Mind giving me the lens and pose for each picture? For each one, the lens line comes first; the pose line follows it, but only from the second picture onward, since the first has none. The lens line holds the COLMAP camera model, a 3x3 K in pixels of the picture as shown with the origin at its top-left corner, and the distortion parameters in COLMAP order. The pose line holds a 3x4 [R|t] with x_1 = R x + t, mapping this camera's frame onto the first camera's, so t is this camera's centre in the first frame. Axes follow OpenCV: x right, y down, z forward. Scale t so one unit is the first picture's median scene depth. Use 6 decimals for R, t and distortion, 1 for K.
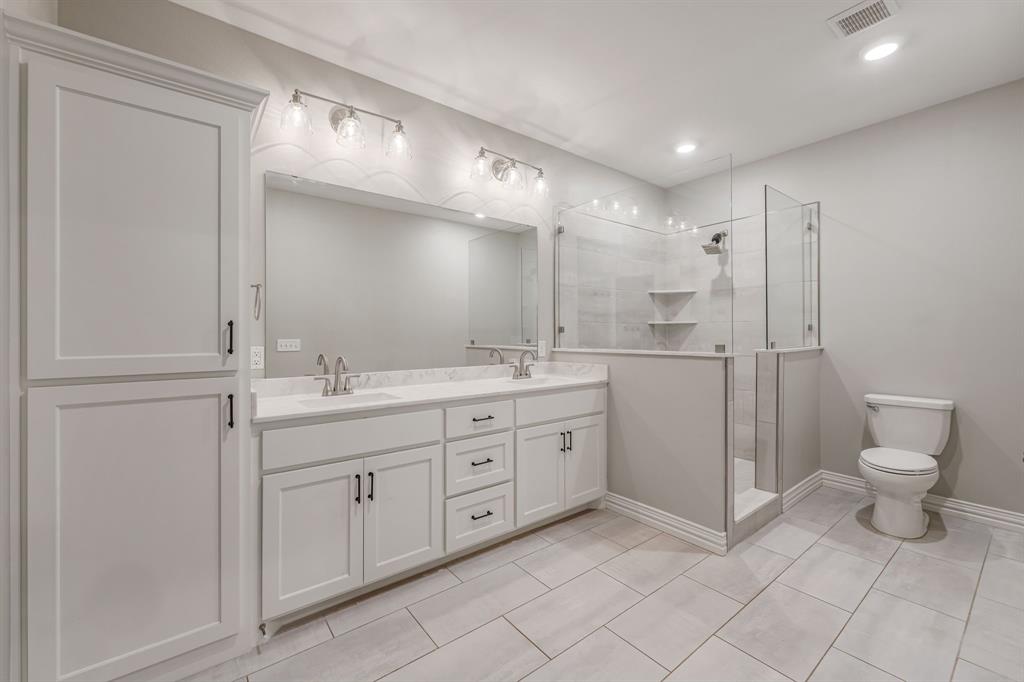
lens RADIAL K [[416.7, 0, 511.6], [0, 416.7, 335.3], [0, 0, 1]] dist [0.000884, 0.000322]
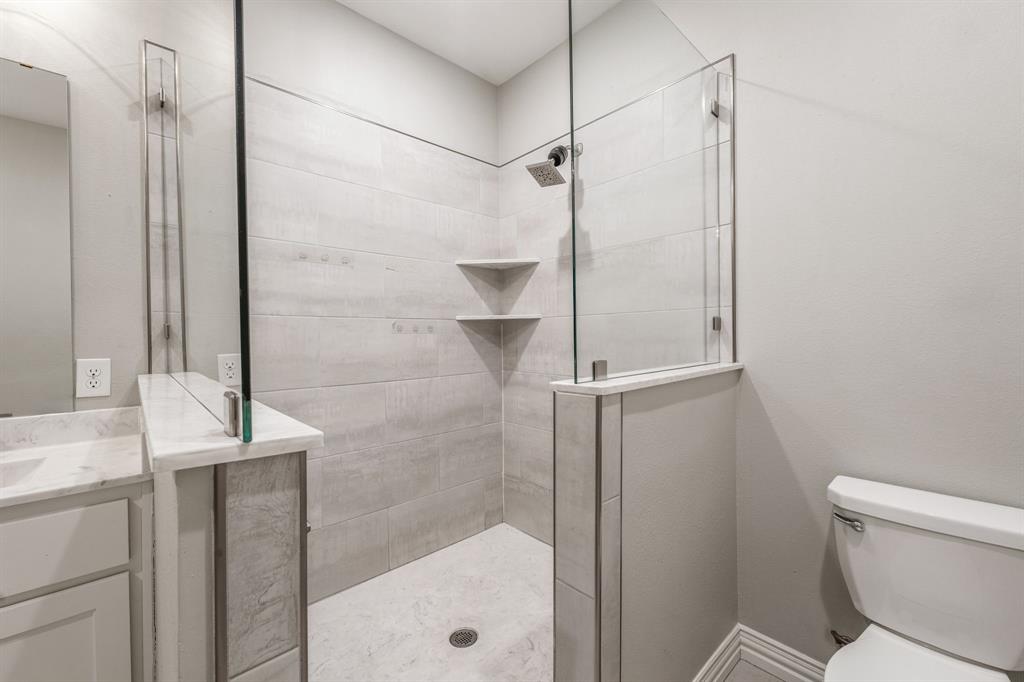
lens RADIAL K [[416.7, 0, 512.5], [0, 416.7, 340.5], [0, 0, 1]] dist [0.000884, 0.000322]
pose [[0.996727, -0.007105, 0.080525, 0.444174], [0.006419, 0.999941, 0.008770, -0.004976], [-0.080583, -0.008225, 0.996714, 0.544044]]
